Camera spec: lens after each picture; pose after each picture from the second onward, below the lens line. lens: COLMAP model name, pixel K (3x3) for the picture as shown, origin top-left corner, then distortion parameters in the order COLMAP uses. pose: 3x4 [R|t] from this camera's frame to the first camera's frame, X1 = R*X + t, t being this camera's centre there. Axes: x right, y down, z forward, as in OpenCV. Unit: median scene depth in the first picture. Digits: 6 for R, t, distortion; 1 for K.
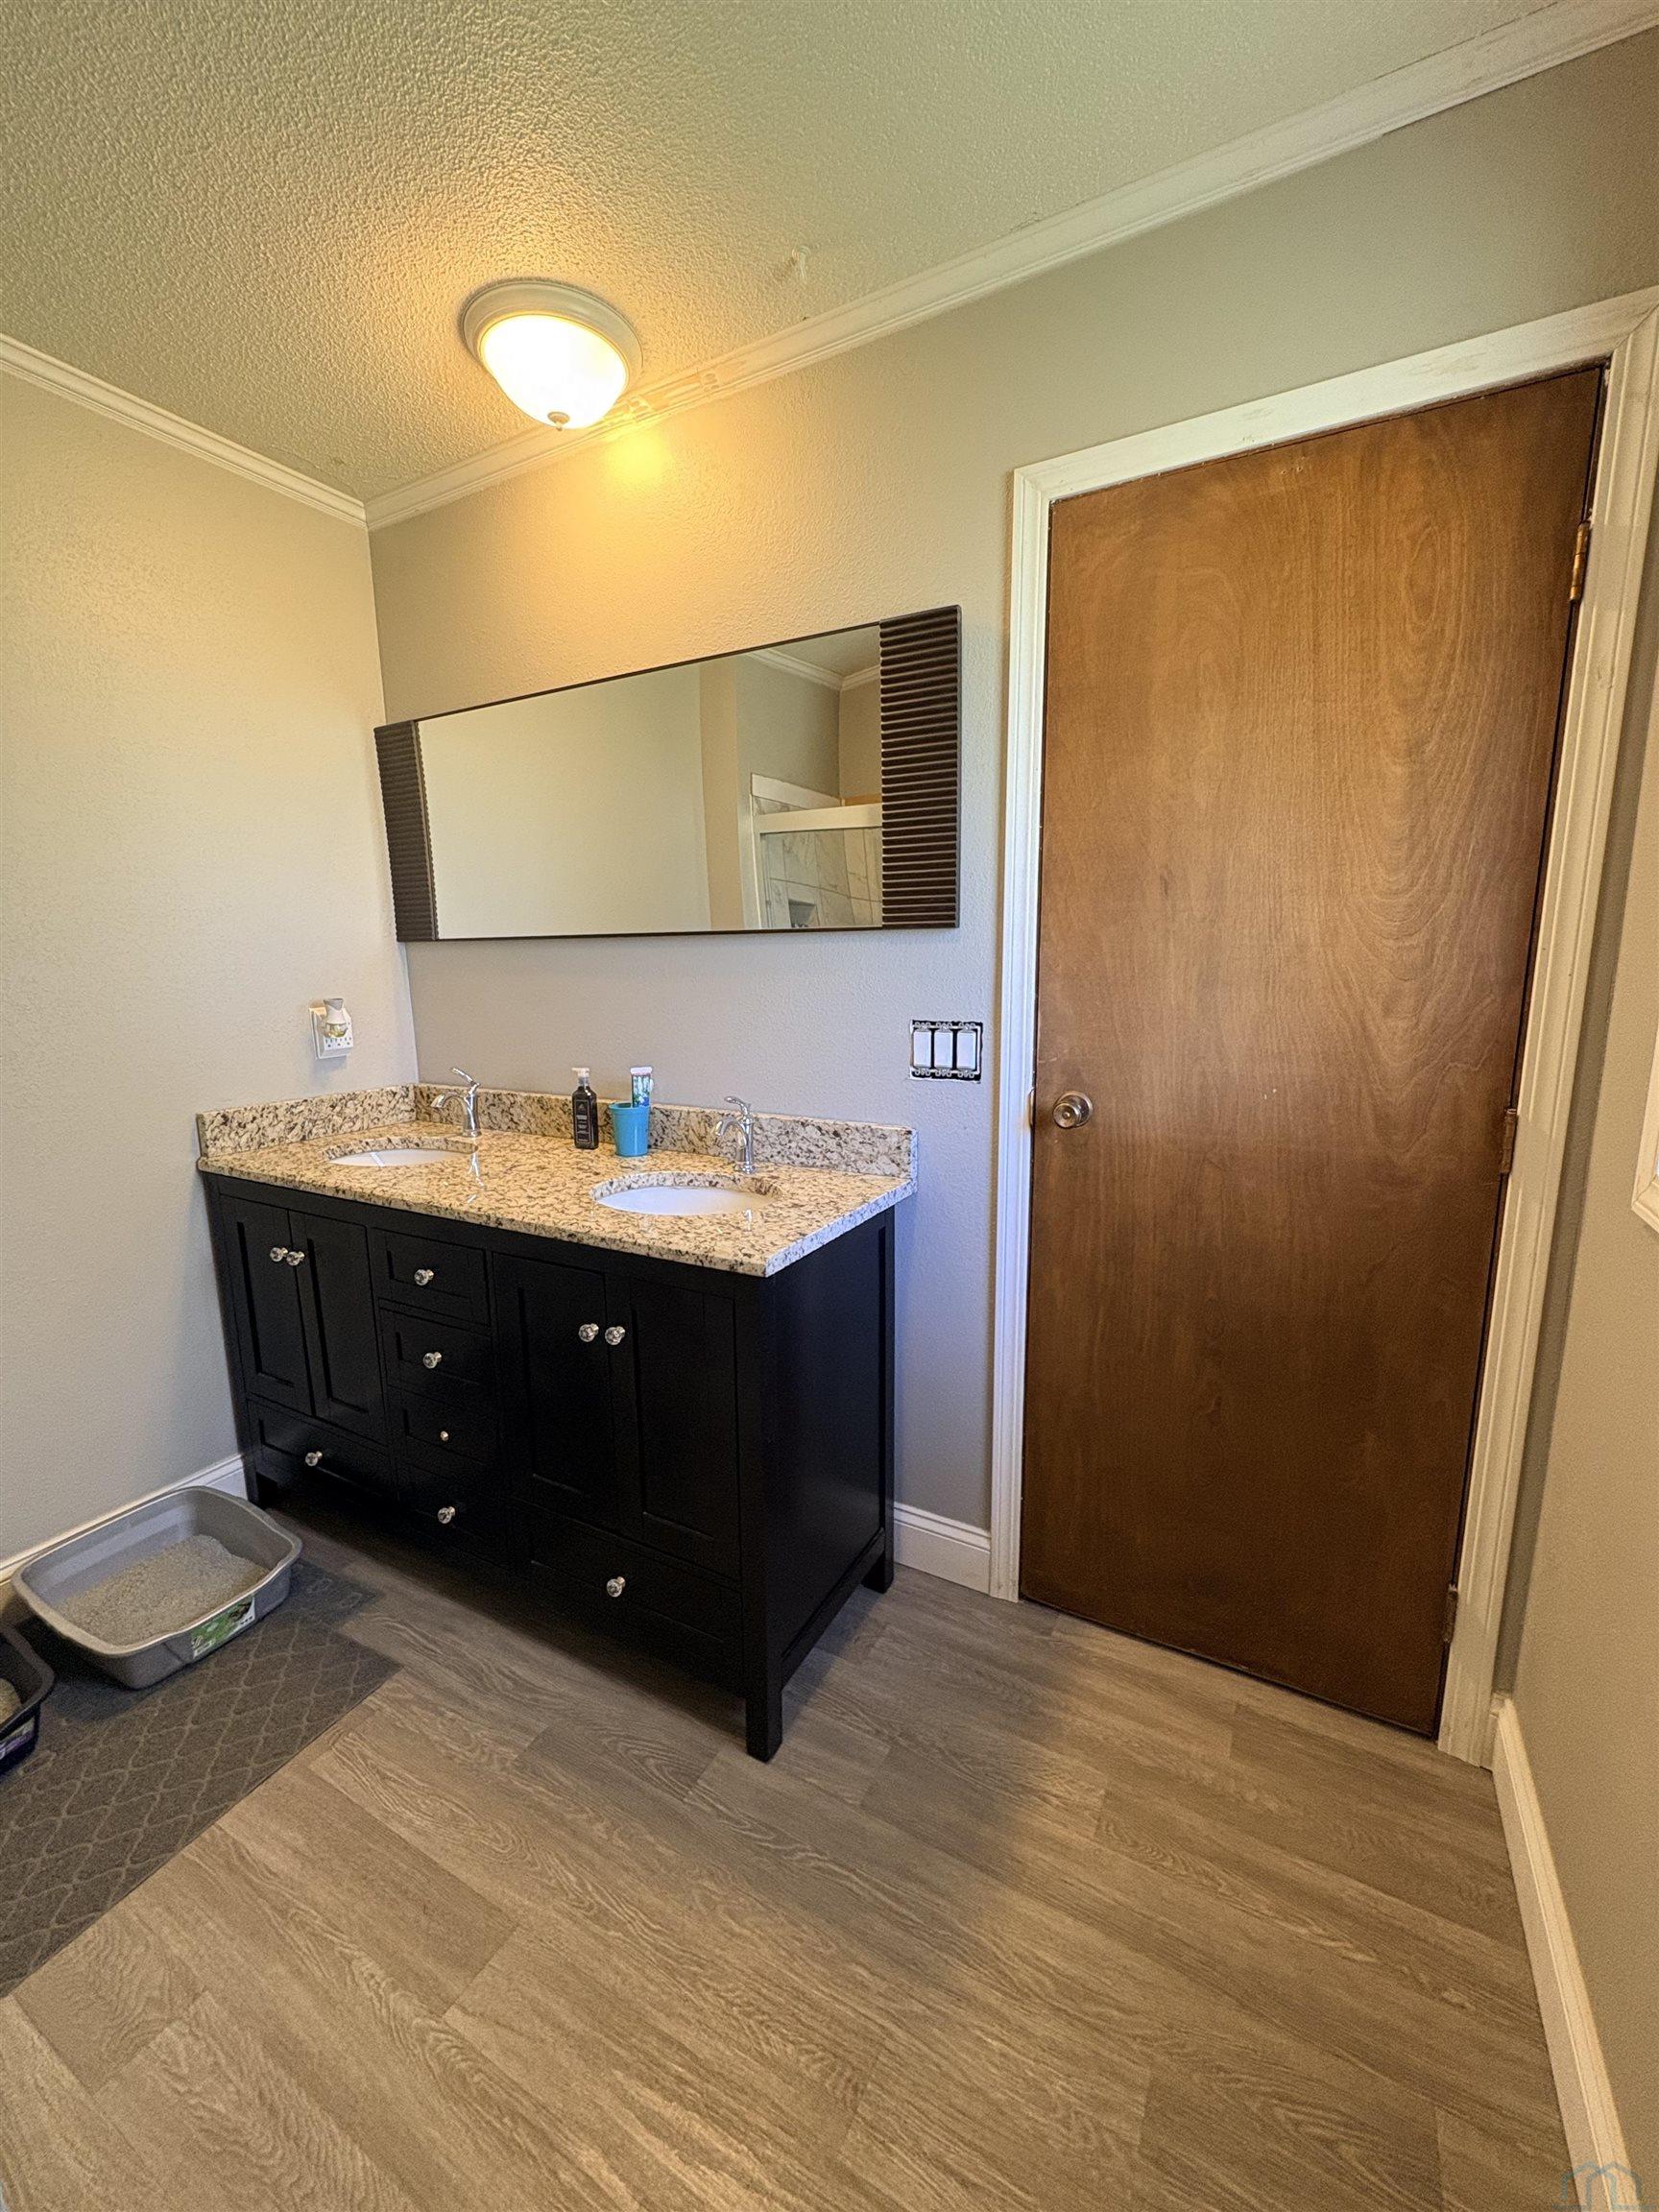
lens RADIAL K [[882.8, 0, 834.0], [0, 882.8, 1106.1], [0, 0, 1]] dist [-0.001591, 0.000356]
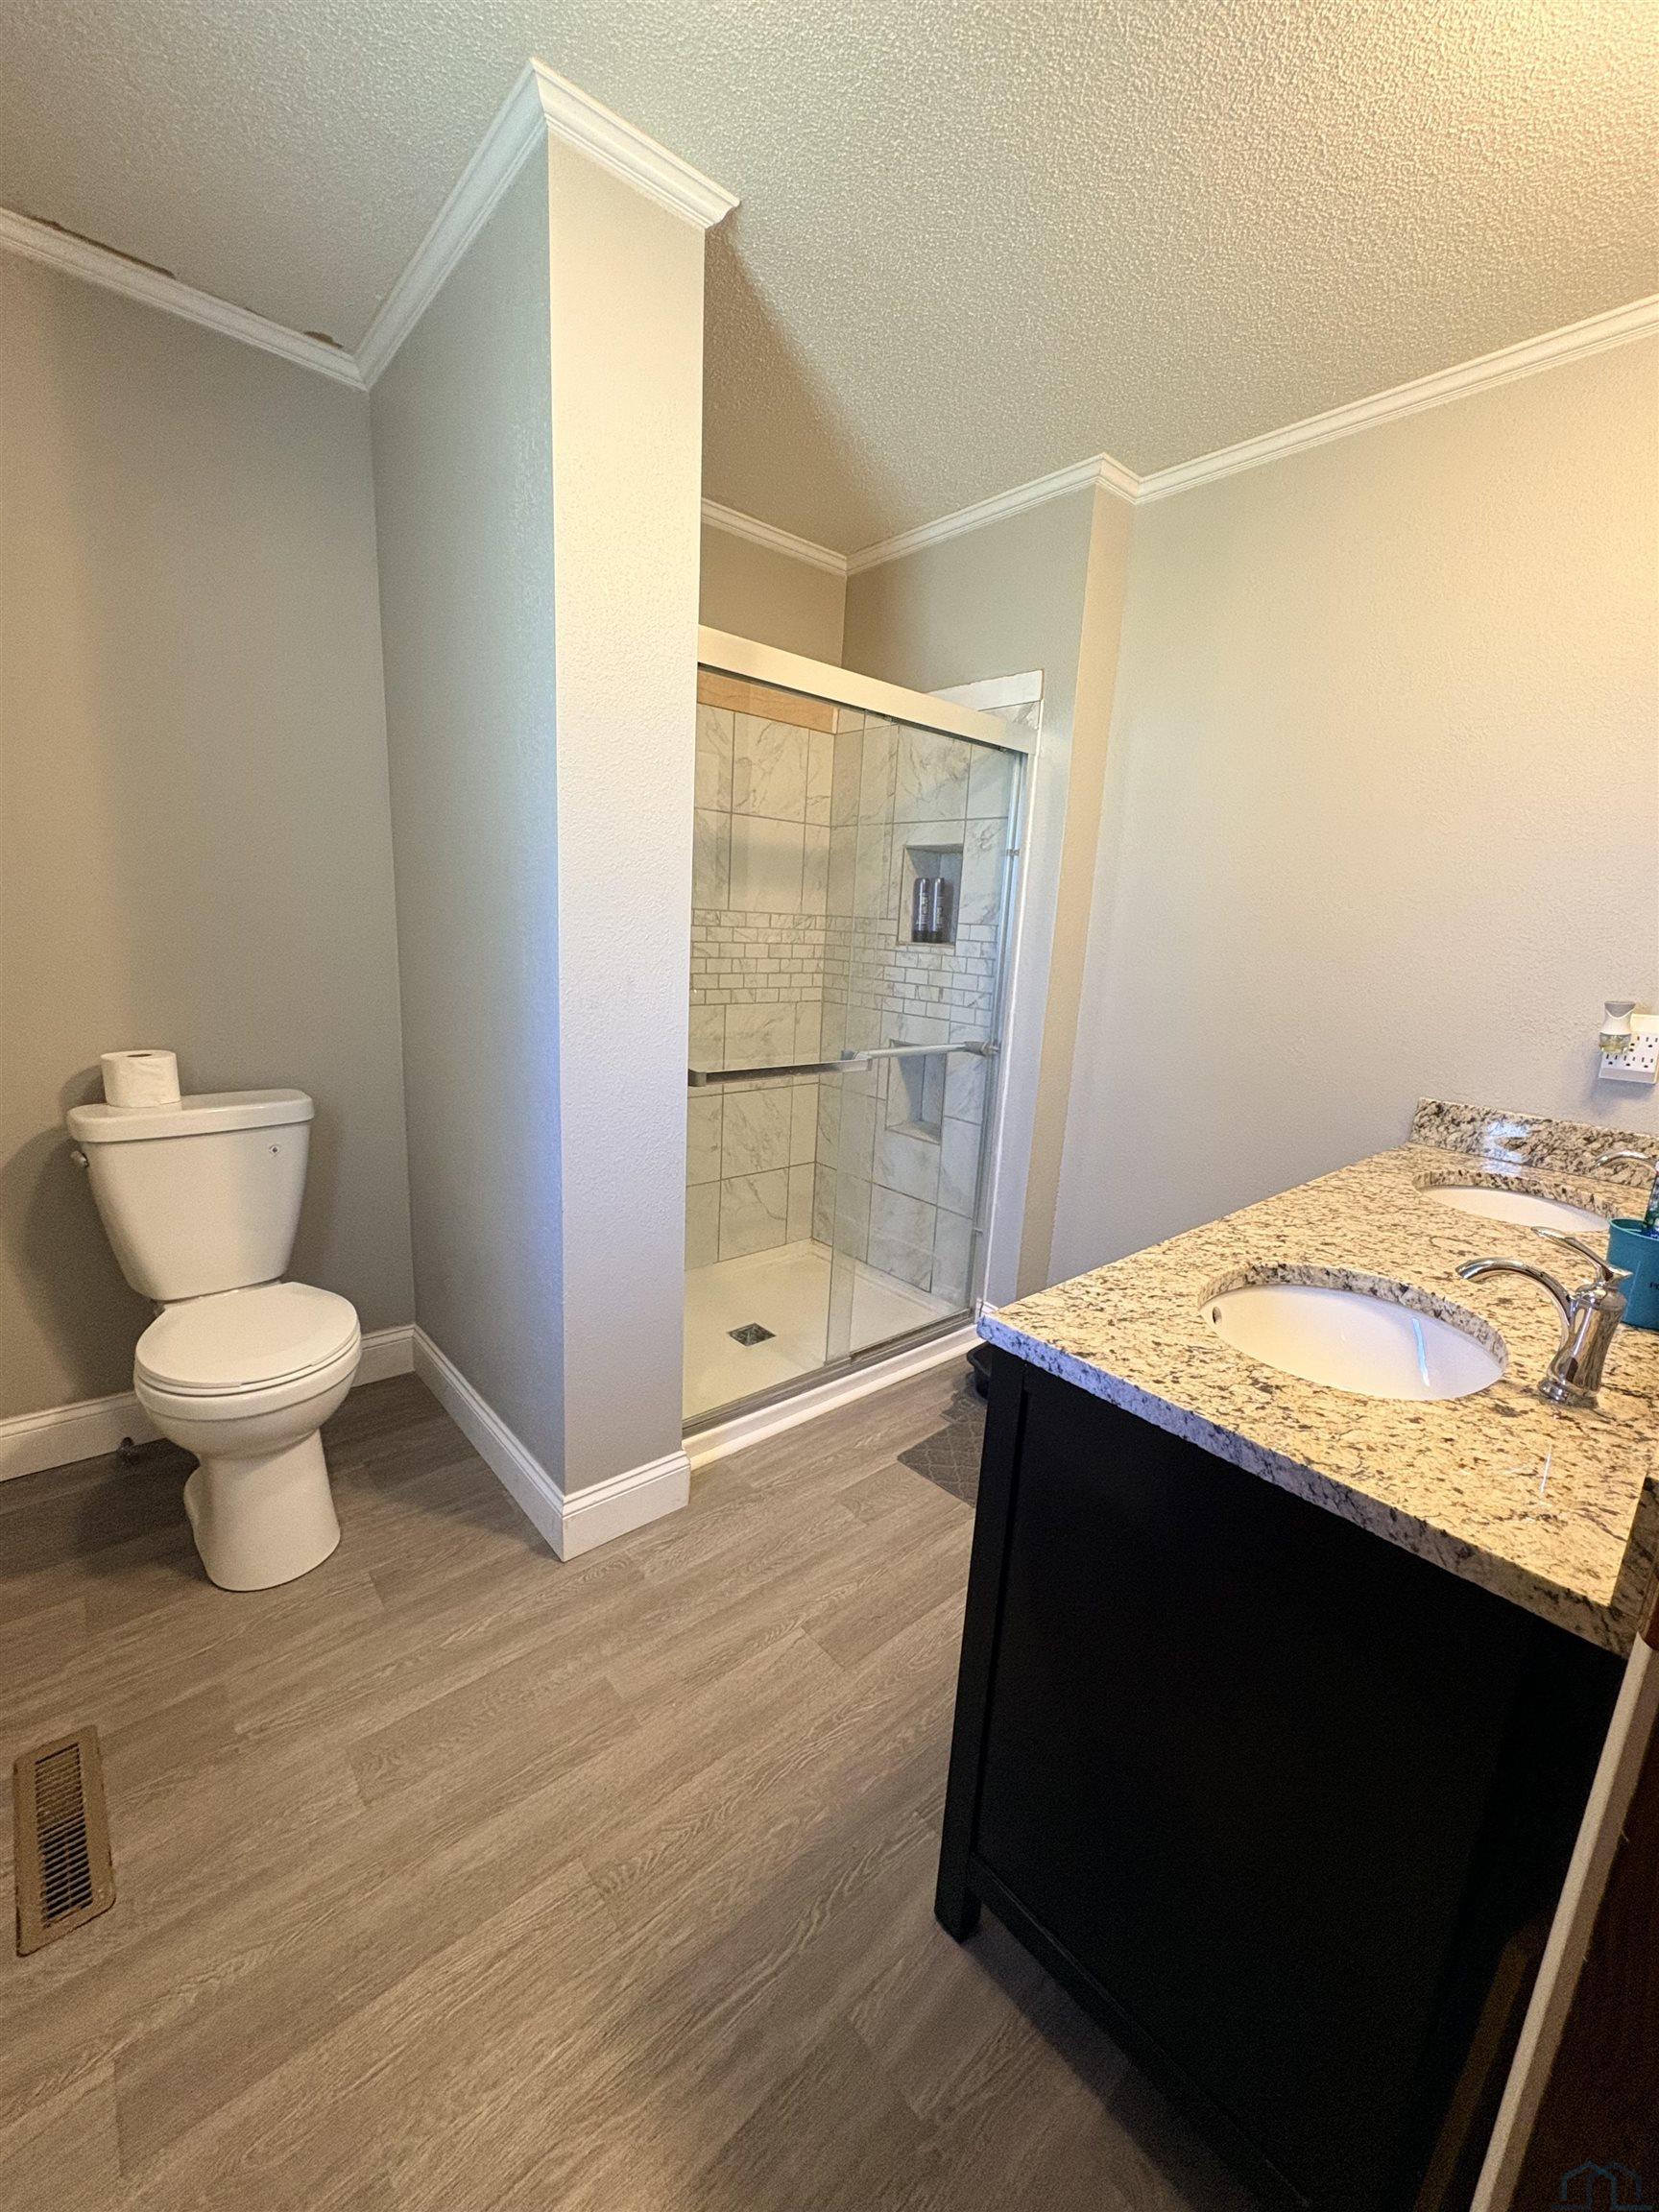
lens RADIAL K [[882.8, 0, 831.6], [0, 882.8, 1106.7], [0, 0, 1]] dist [-0.001591, 0.000356]
pose [[-0.342363, 0.189889, -0.920179, 0.550279], [-0.205754, 0.940440, 0.270624, -0.150752], [0.916762, 0.281982, -0.282901, 0.913036]]
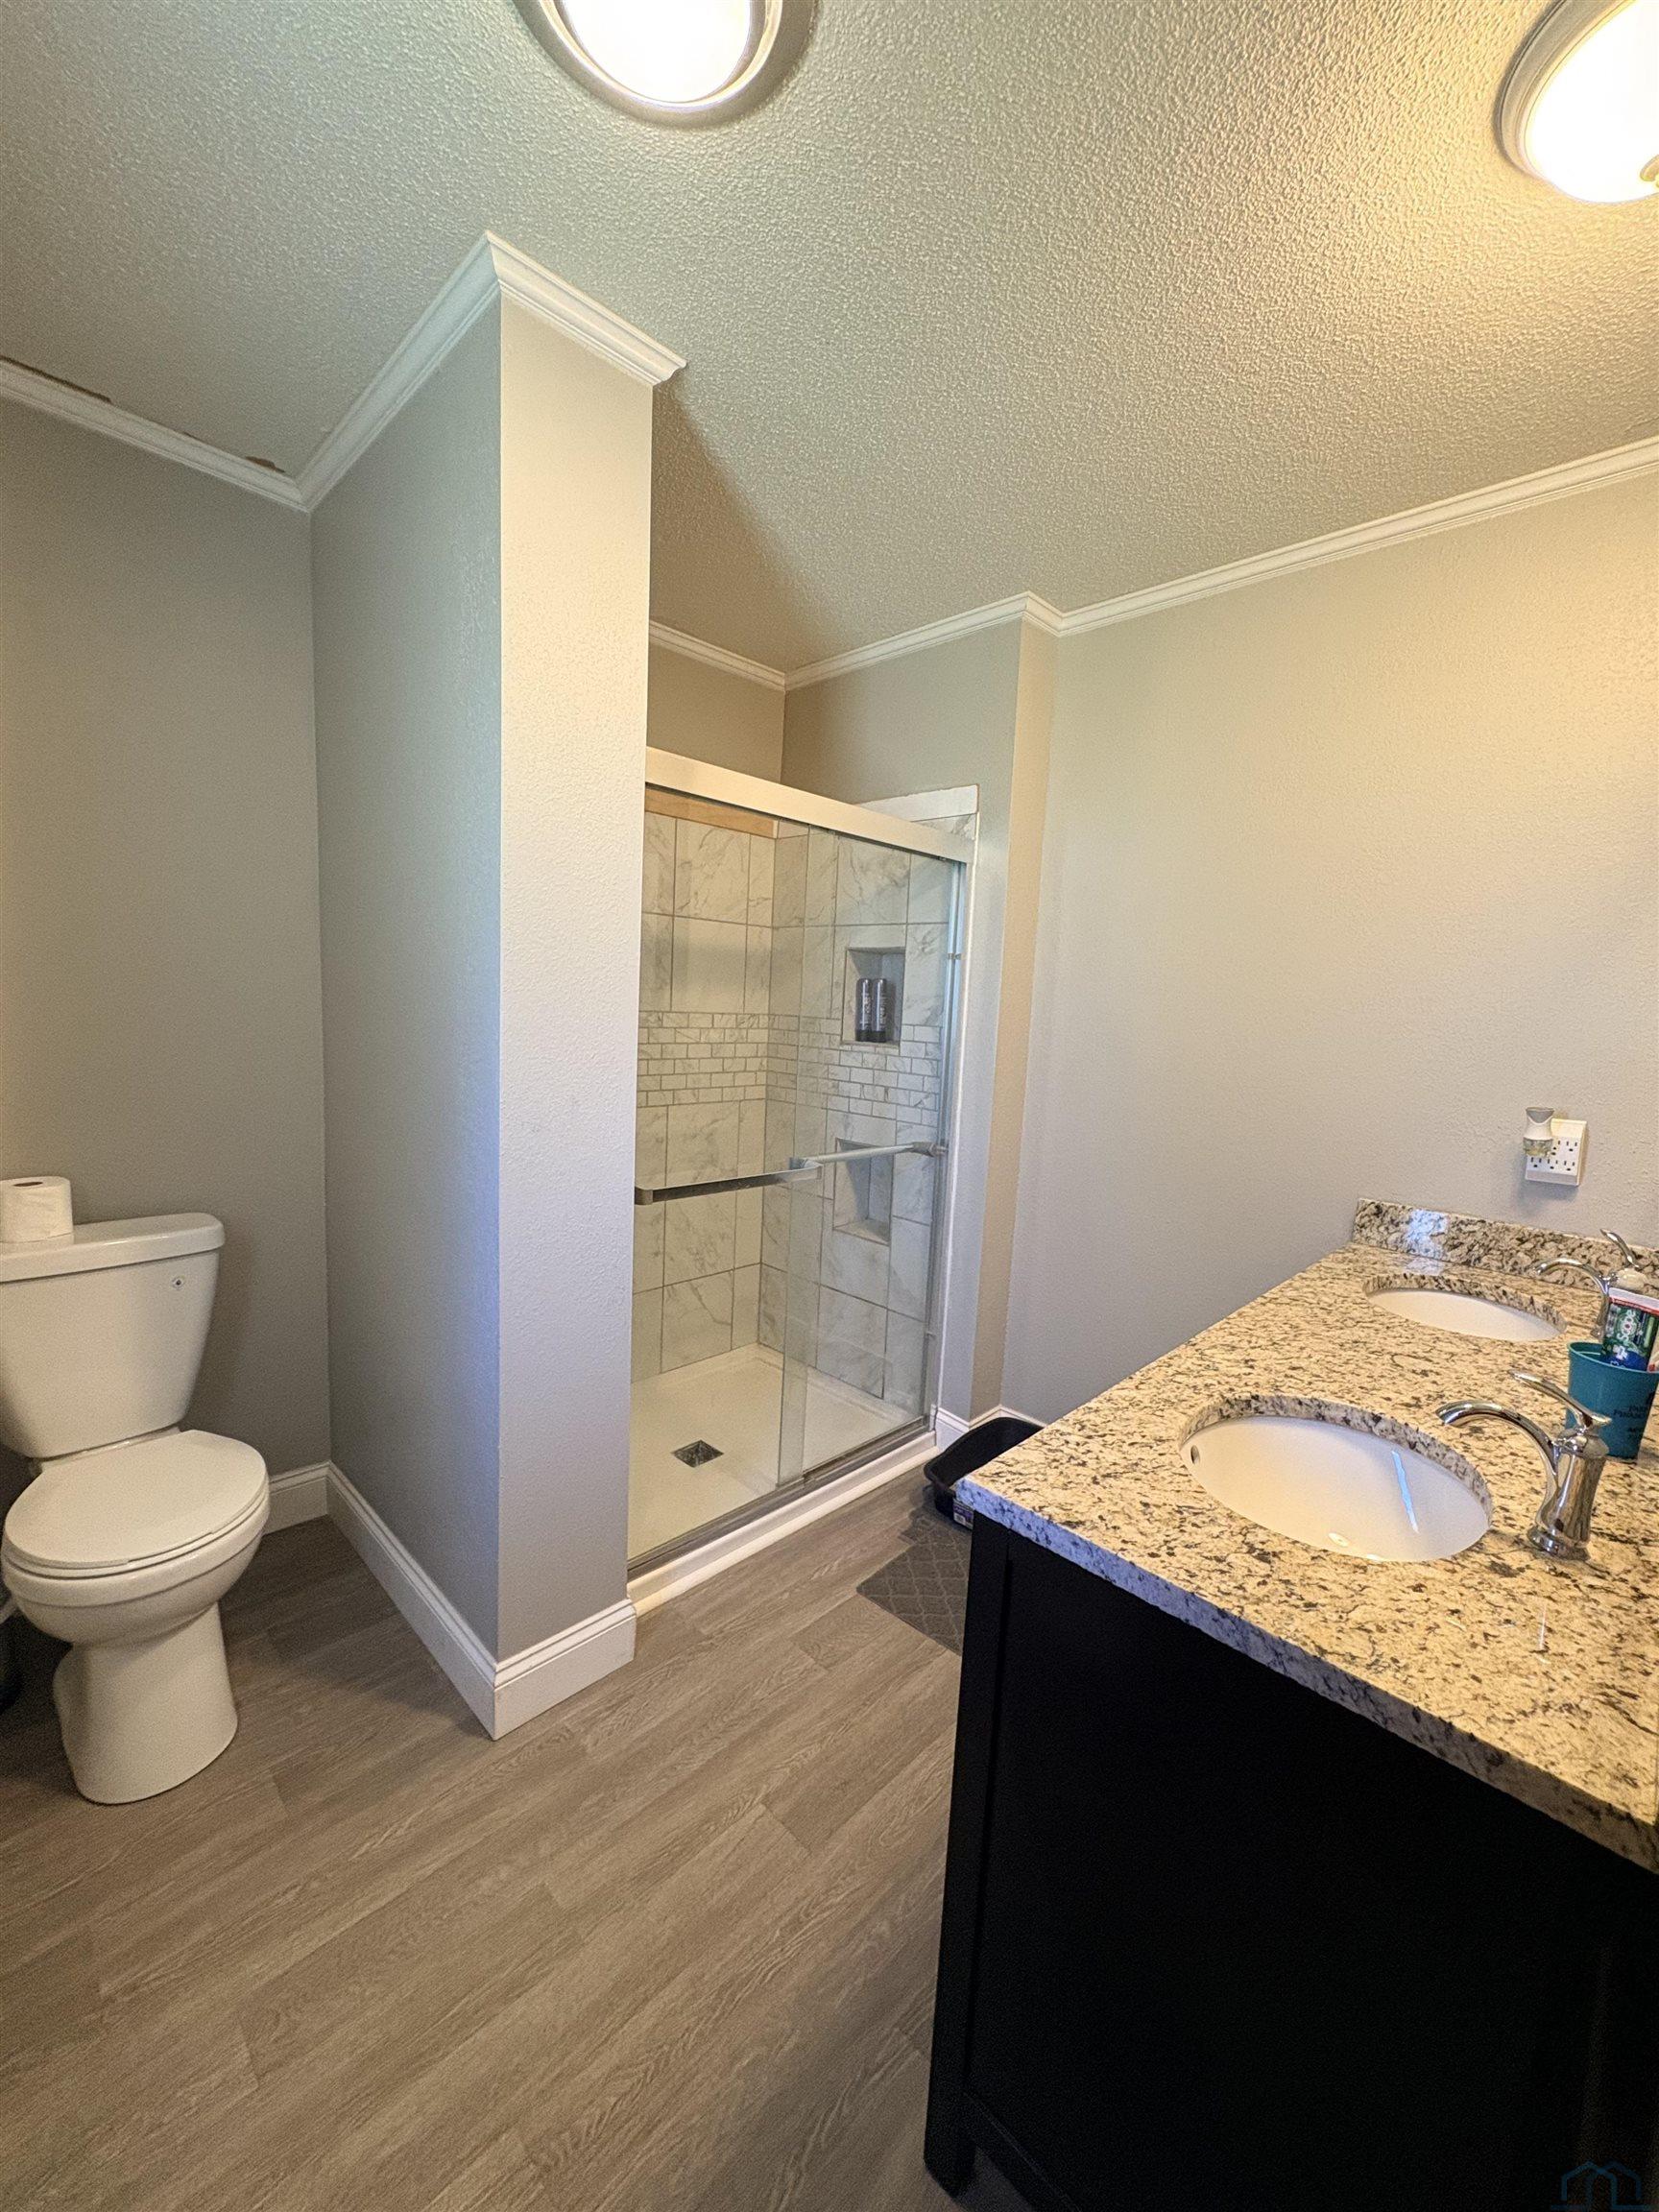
lens RADIAL K [[882.8, 0, 833.1], [0, 882.8, 1105.8], [0, 0, 1]] dist [-0.001591, 0.000356]
pose [[-0.270651, 0.112504, -0.956081, 0.524124], [-0.205637, 0.963469, 0.171586, -0.189746], [0.940458, 0.243046, -0.237629, 0.872445]]
